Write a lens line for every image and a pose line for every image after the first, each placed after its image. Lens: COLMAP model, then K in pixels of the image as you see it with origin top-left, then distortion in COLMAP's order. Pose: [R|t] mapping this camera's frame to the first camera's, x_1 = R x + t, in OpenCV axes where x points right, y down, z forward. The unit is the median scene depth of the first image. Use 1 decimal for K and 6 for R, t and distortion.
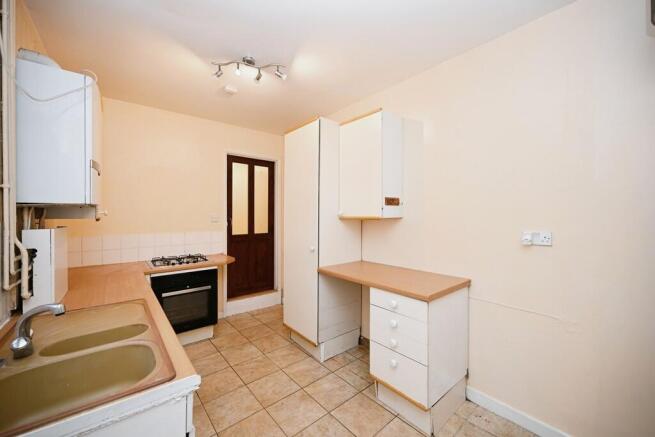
lens RADIAL K [[254.5, 0, 327.9], [0, 254.5, 235.6], [0, 0, 1]] dist [0.000155, 0.000010]
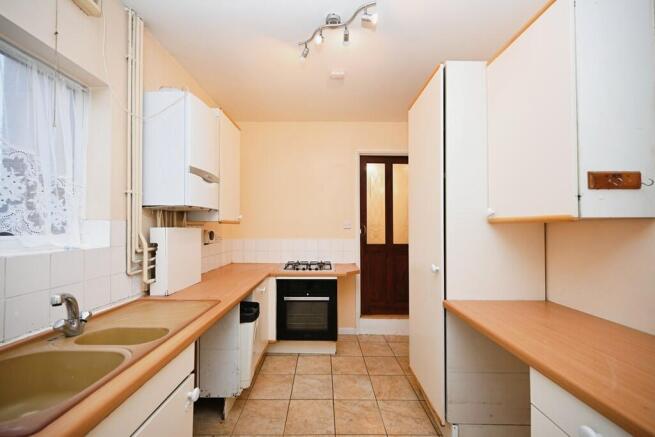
lens RADIAL K [[257.1, 0, 325.3], [0, 257.1, 230.3], [0, 0, 1]] dist [-0.001820, -0.000291]
pose [[0.763494, 0.012074, -0.645702, 0.125019], [-0.055809, 0.997318, -0.047341, 0.000940], [0.643399, 0.072181, 0.762121, 0.272668]]
